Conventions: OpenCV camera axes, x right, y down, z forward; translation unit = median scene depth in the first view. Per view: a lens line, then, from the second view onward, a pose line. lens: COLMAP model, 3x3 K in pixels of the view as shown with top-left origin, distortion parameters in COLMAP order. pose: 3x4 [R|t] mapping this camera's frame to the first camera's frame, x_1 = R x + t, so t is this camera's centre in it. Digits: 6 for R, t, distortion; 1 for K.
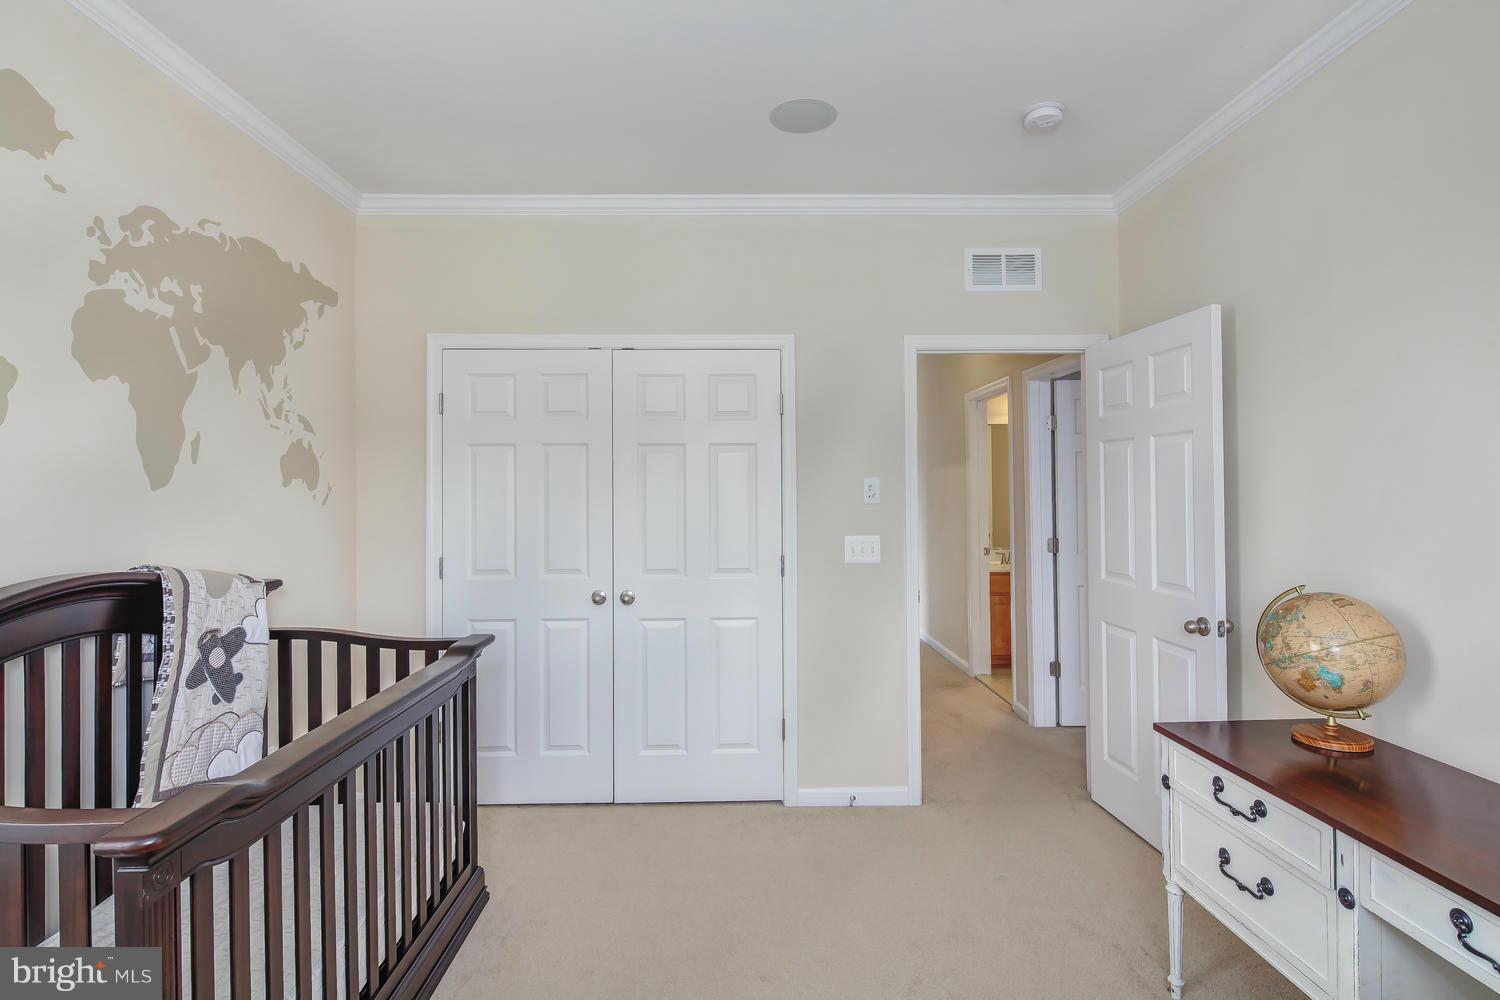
lens RADIAL K [[739.1, 0, 746.5], [0, 739.1, 490.9], [0, 0, 1]] dist [-0.000669, -0.000175]
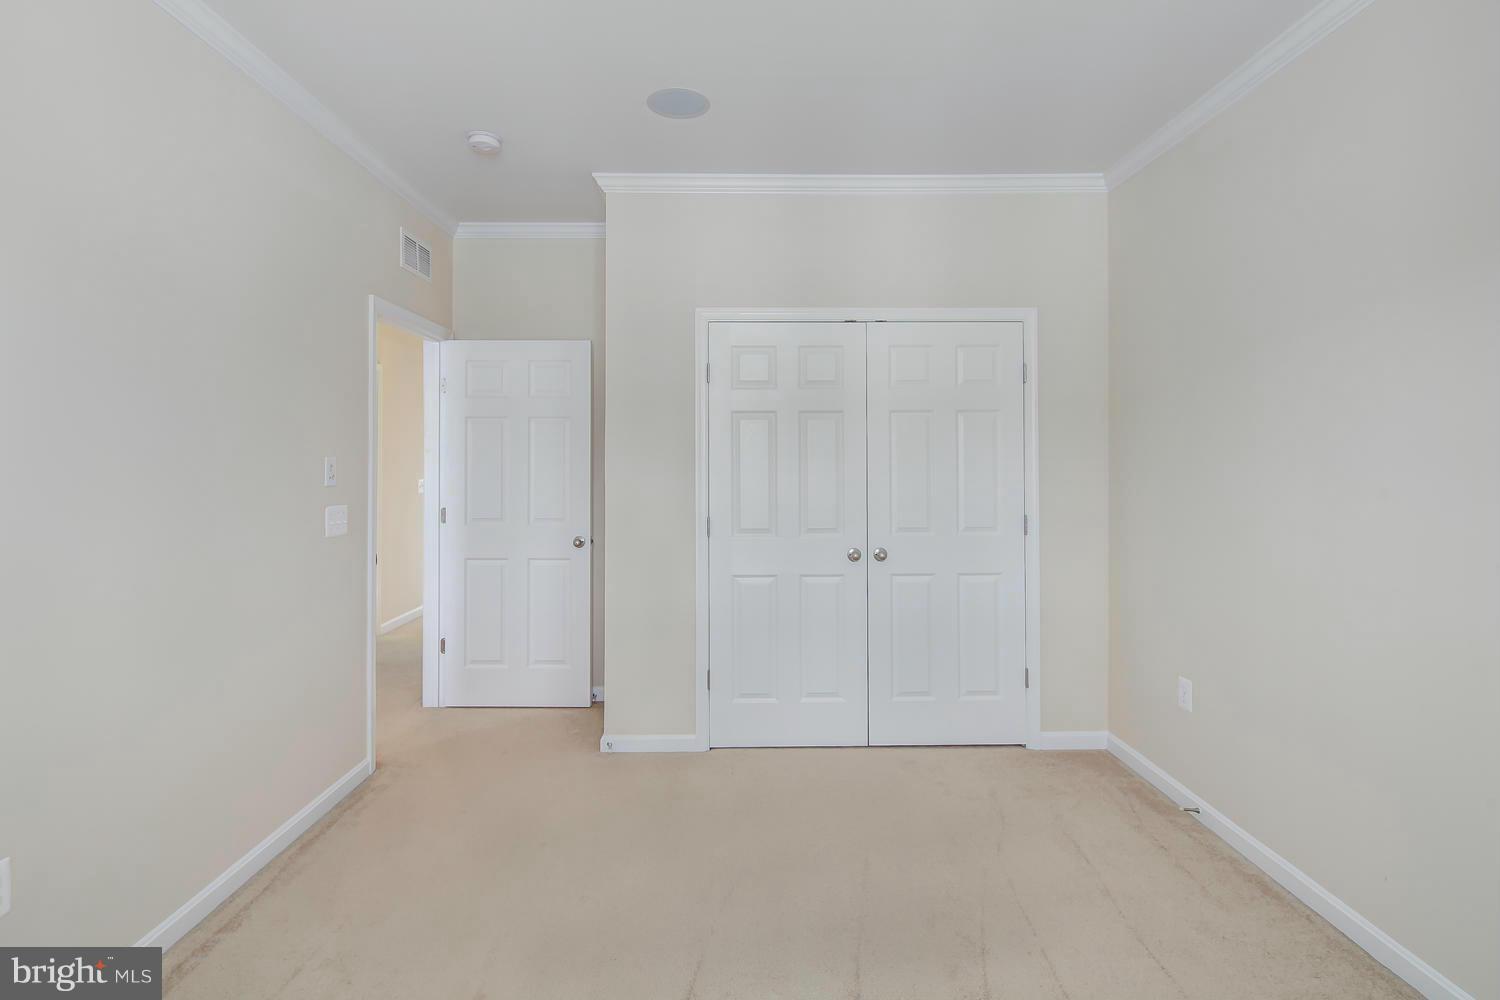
lens RADIAL K [[698.7, 0, 748.1], [0, 698.7, 467.3], [0, 0, 1]] dist [0.001990, -0.000080]
pose [[0.999945, 0.002322, -0.010217, -0.338449], [-0.002154, 0.999863, 0.016431, 0.001580], [0.010254, -0.016408, 0.999813, -0.011388]]
